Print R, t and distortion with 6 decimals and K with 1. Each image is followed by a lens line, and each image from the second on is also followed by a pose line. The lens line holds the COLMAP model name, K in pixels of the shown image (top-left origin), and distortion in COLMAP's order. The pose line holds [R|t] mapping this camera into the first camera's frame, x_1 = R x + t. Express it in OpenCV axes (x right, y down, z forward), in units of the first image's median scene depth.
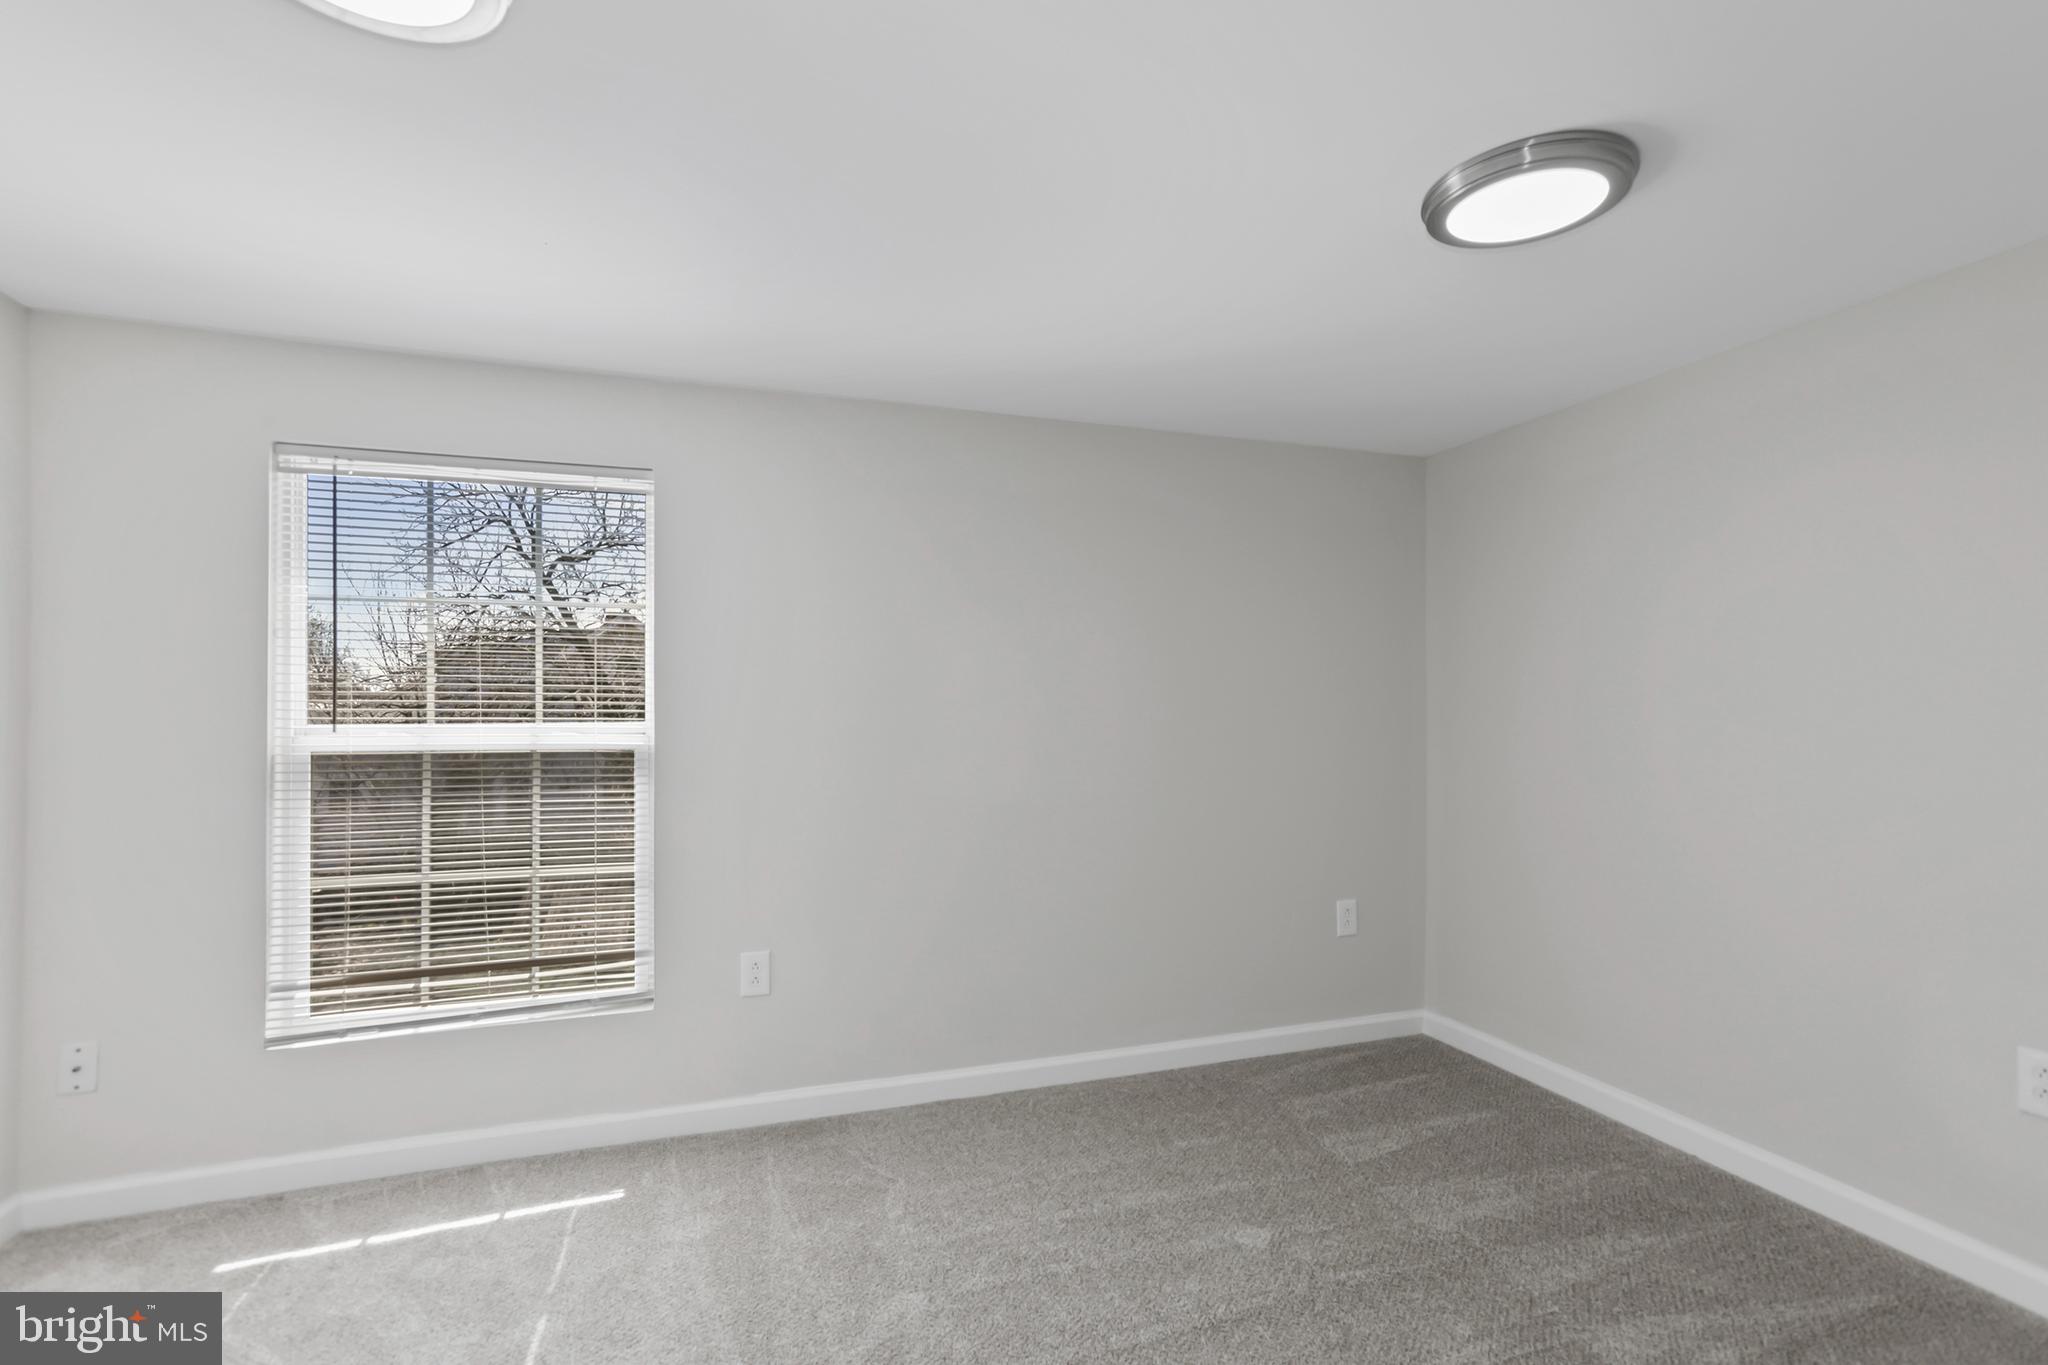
lens RADIAL K [[923.0, 0, 1024.0], [0, 923.0, 682.5], [0, 0, 1]] dist [0.002564, 0.000210]
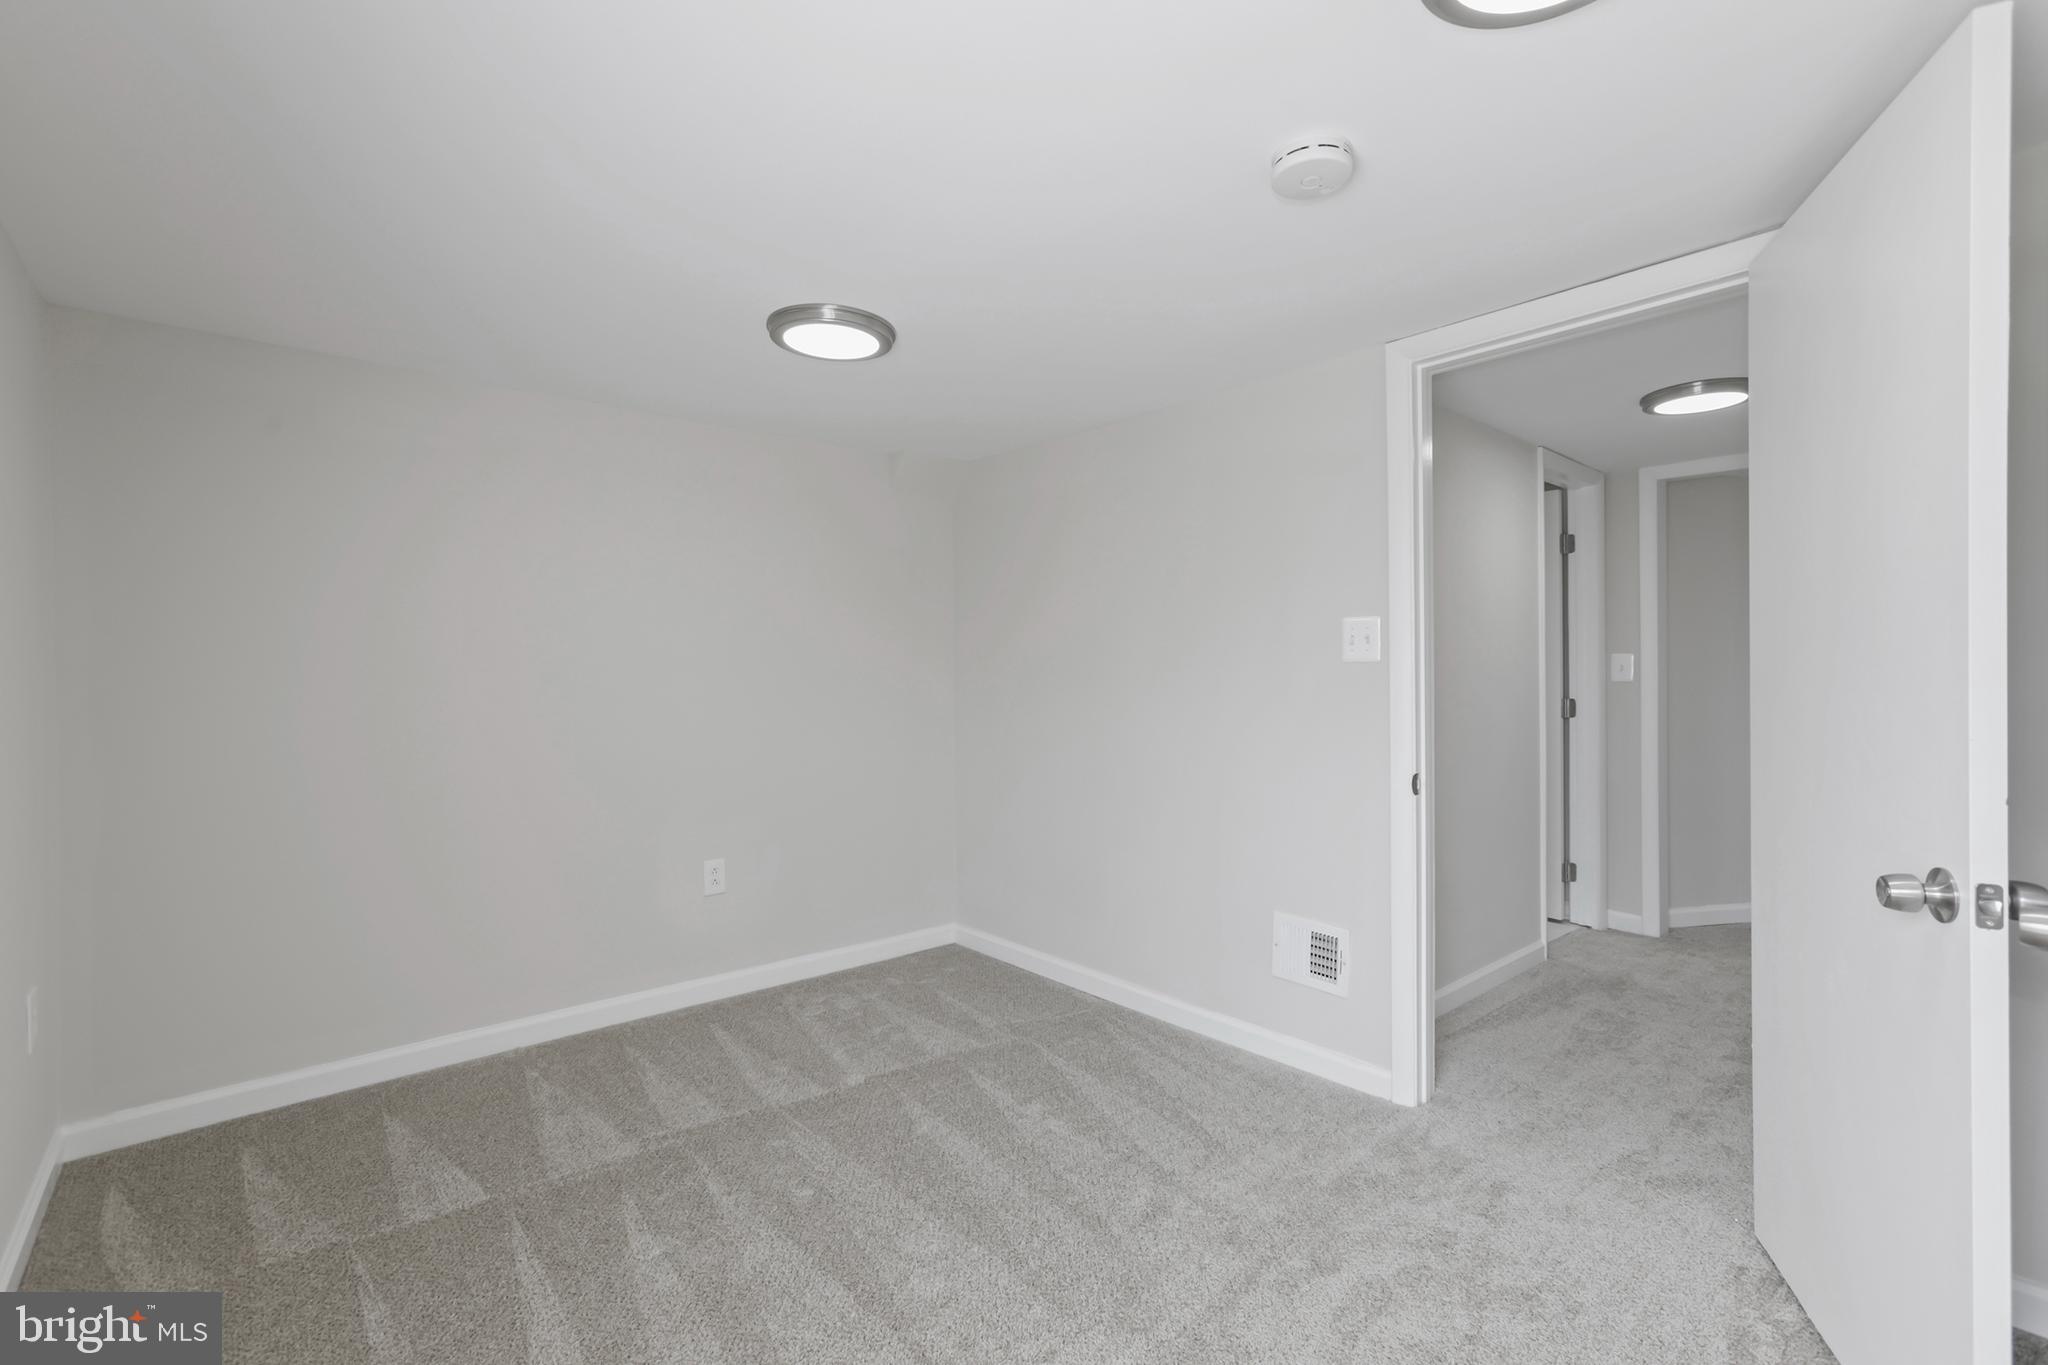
lens RADIAL K [[913.5, 0, 1026.5], [0, 913.5, 675.3], [0, 0, 1]] dist [-0.024507, 0.021952]
pose [[-0.376823, 0.002700, 0.926281, -0.618568], [-0.020480, 0.999727, -0.011245, 0.021312], [-0.926059, -0.023207, -0.376665, 0.827932]]
